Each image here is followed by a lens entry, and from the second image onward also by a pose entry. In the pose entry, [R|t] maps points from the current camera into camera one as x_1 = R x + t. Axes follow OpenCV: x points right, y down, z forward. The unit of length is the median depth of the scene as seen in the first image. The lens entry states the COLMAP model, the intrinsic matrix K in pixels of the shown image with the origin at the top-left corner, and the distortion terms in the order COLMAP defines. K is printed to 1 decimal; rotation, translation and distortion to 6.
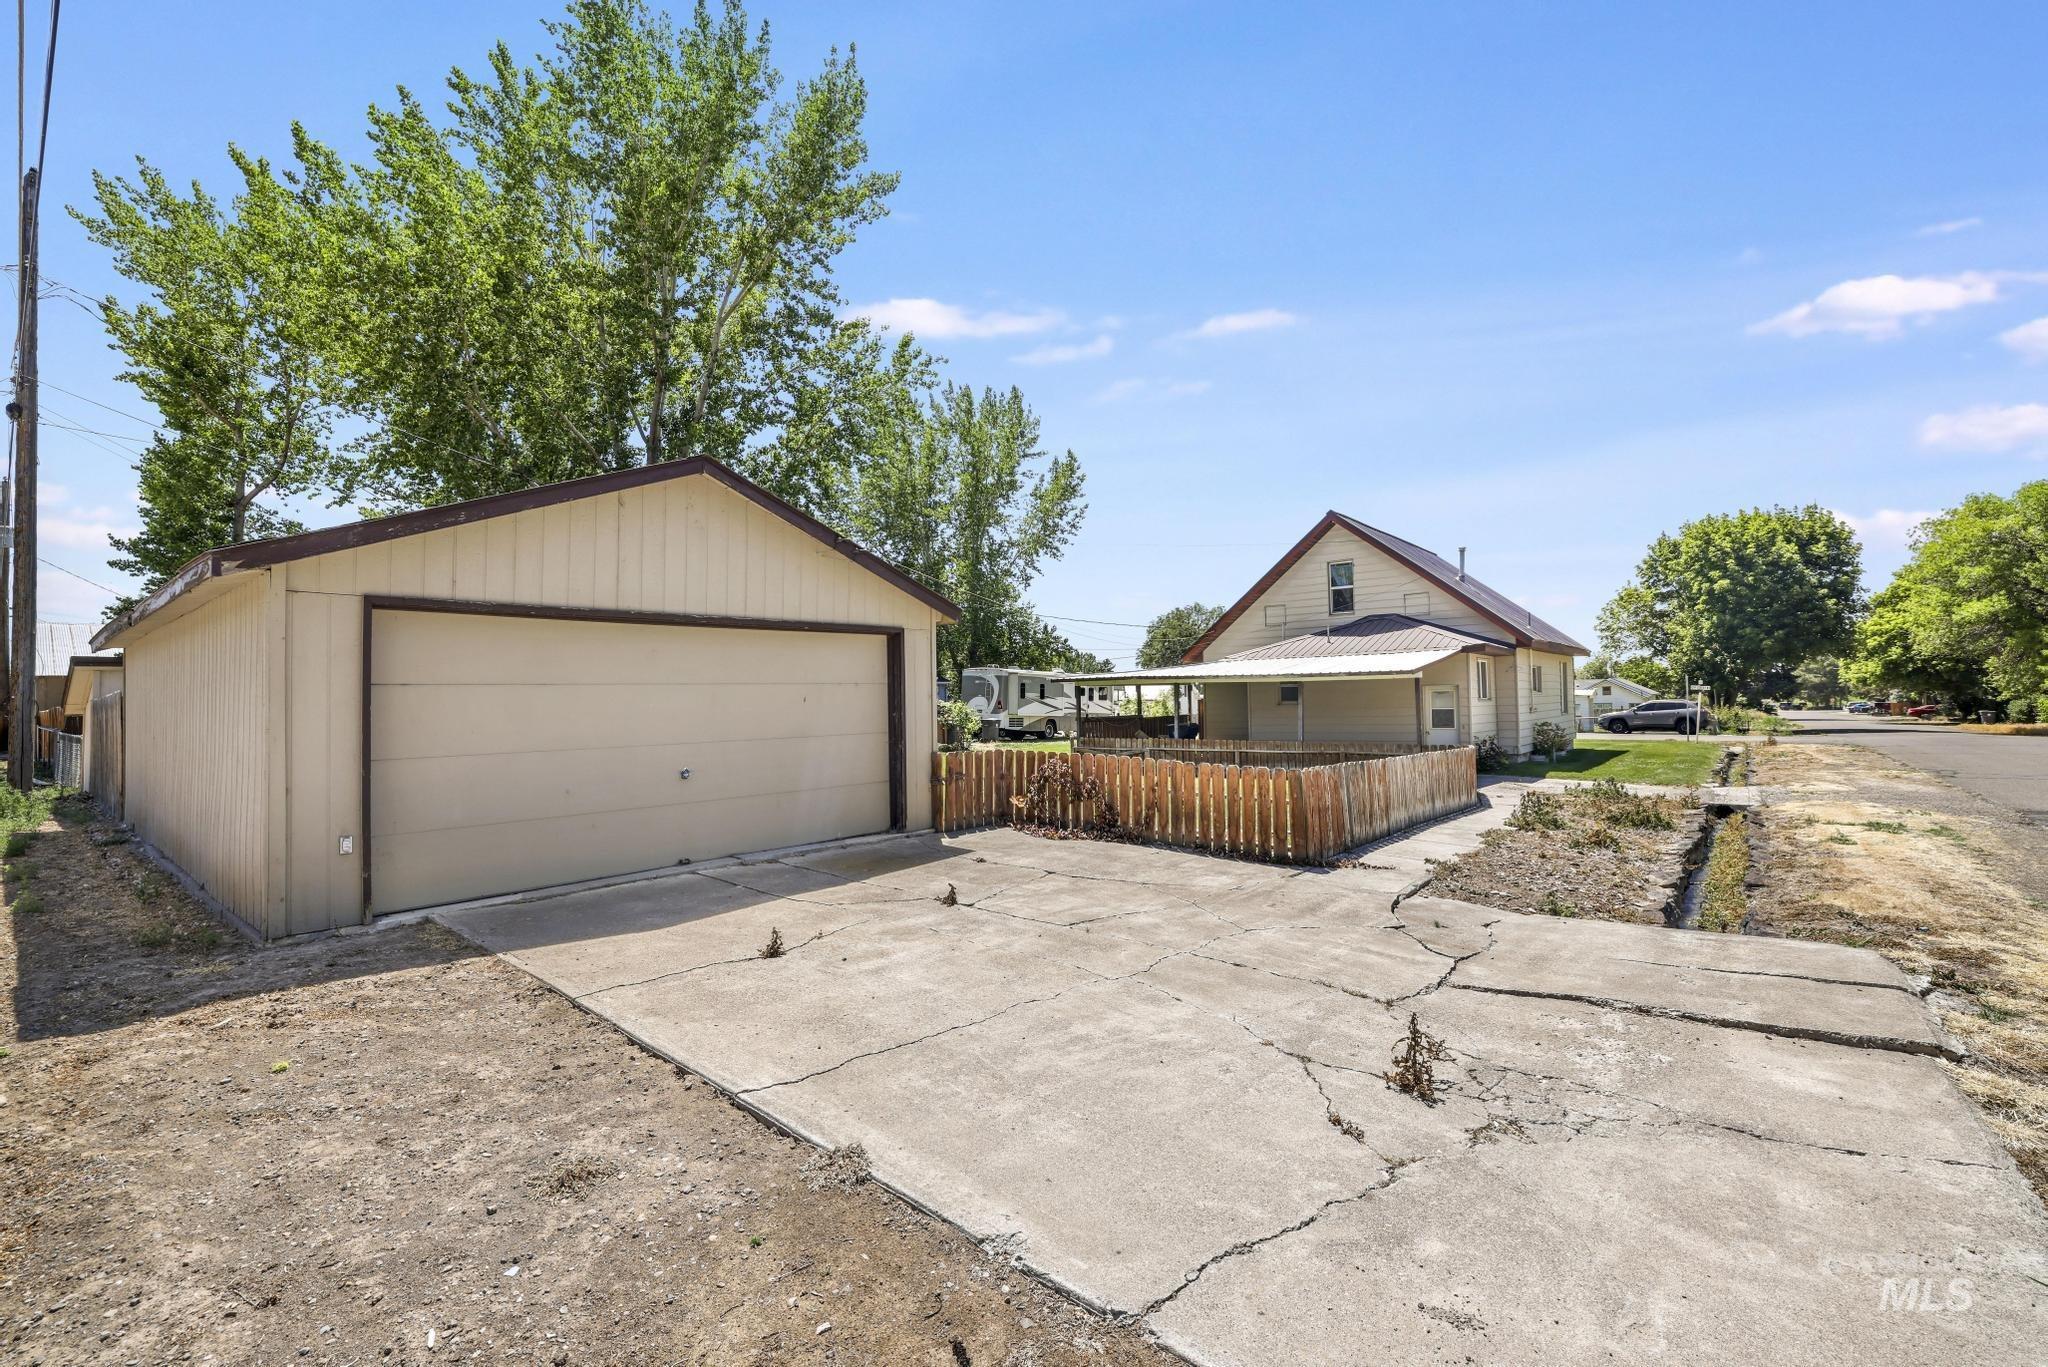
lens RADIAL K [[884.5, 0, 1012.6], [0, 884.5, 681.4], [0, 0, 1]] dist [-0.030640, 0.000703]
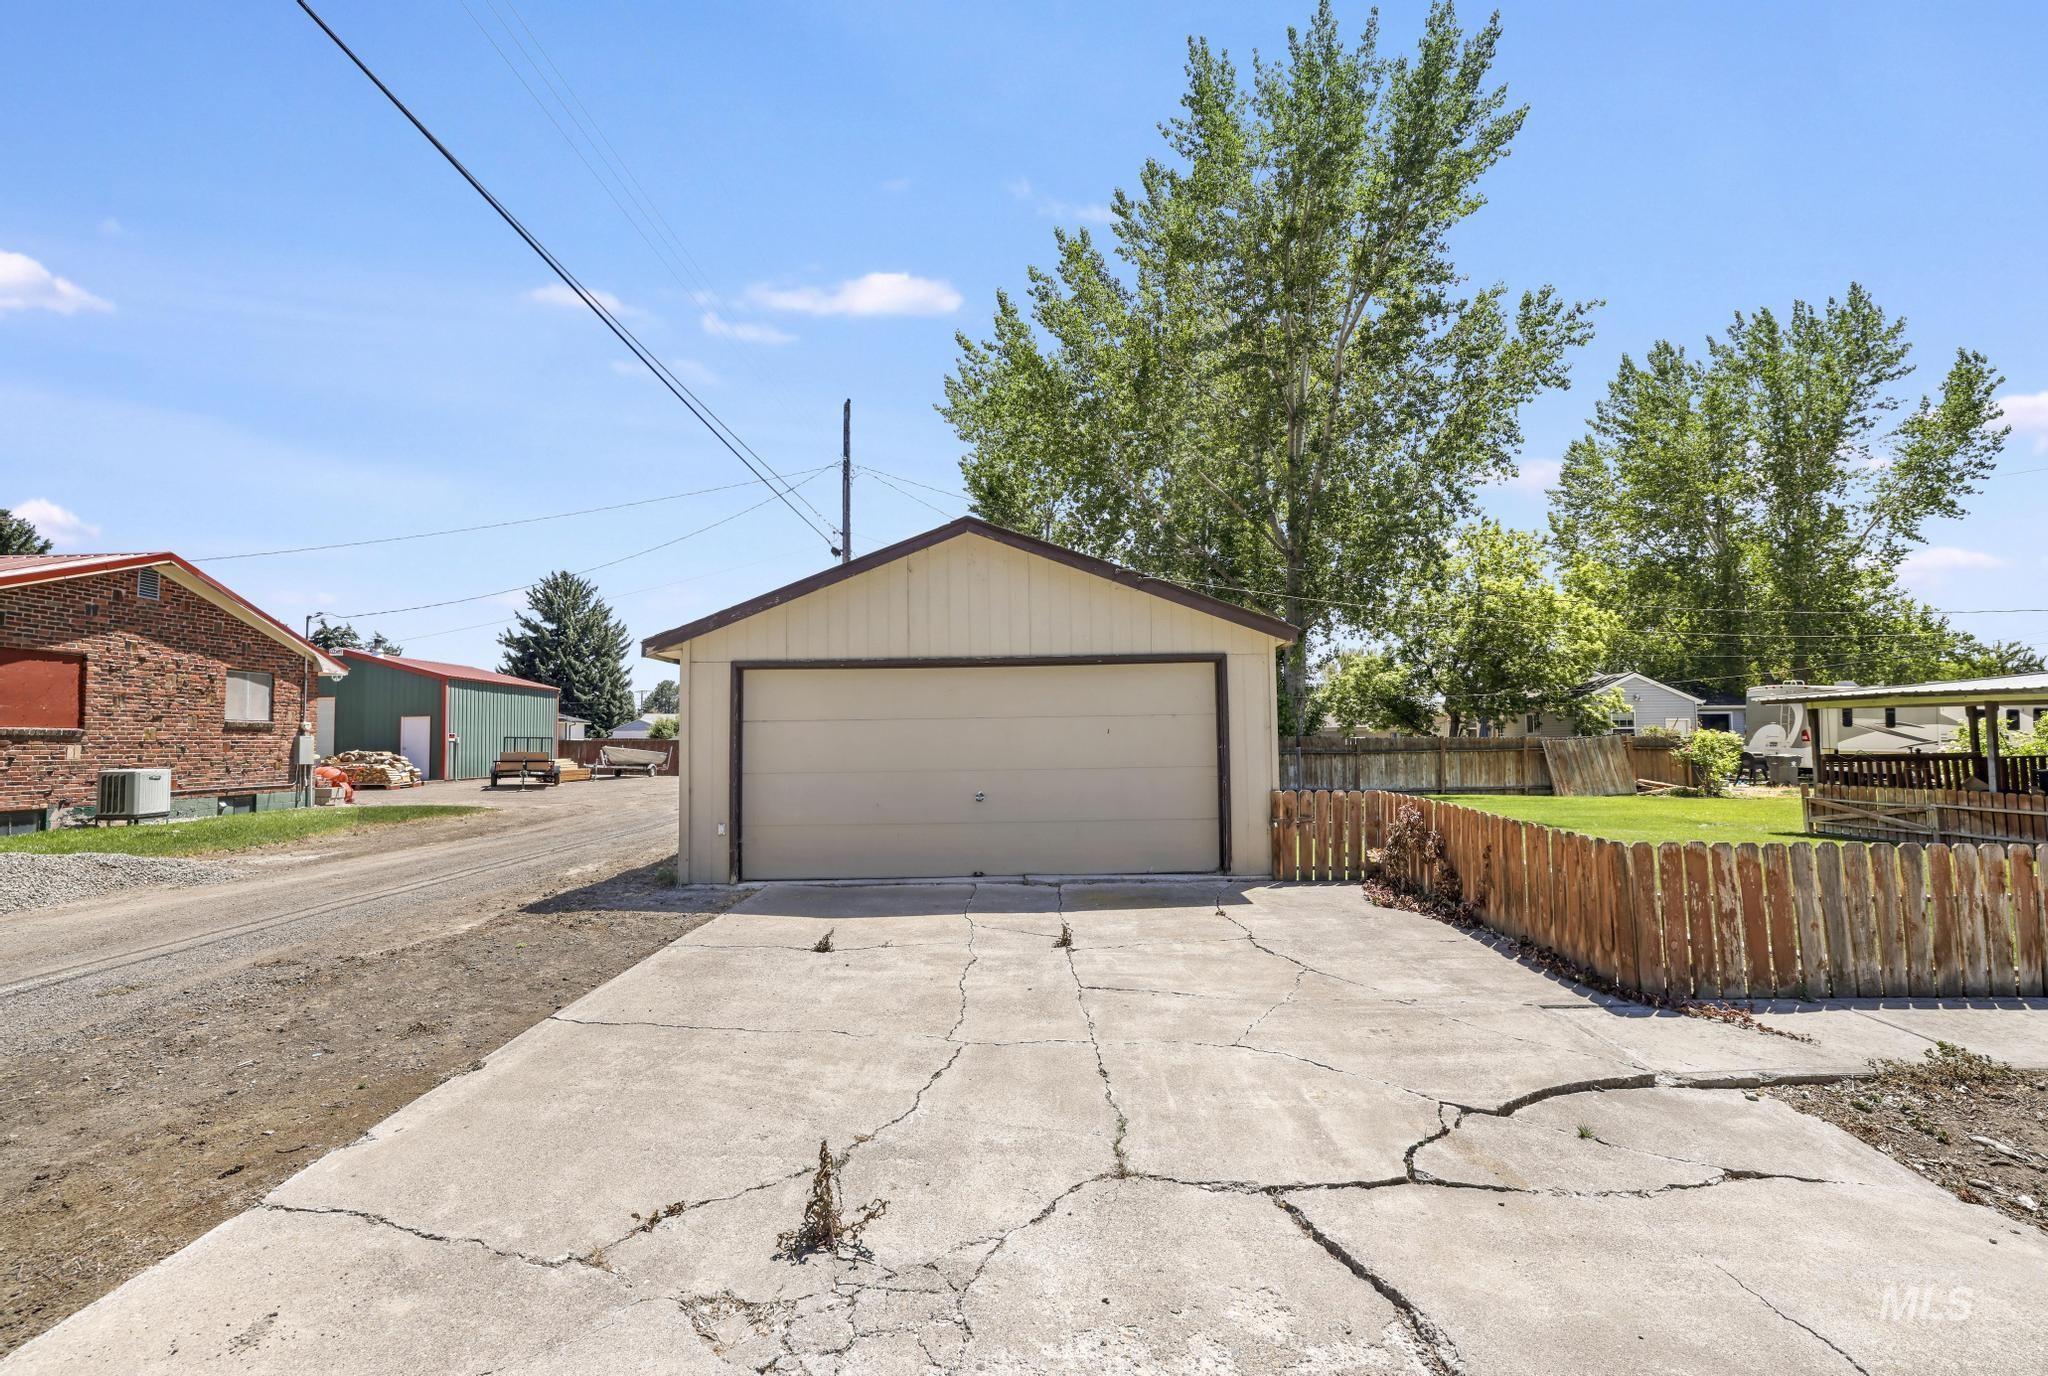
lens RADIAL K [[887.3, 0, 1023.3], [0, 887.3, 699.6], [0, 0, 1]] dist [-0.031639, 0.001762]
pose [[0.653395, -0.029275, -0.756451, 0.425303], [0.018476, 0.999571, -0.022725, 0.005285], [0.756791, 0.000872, 0.653656, 0.229608]]
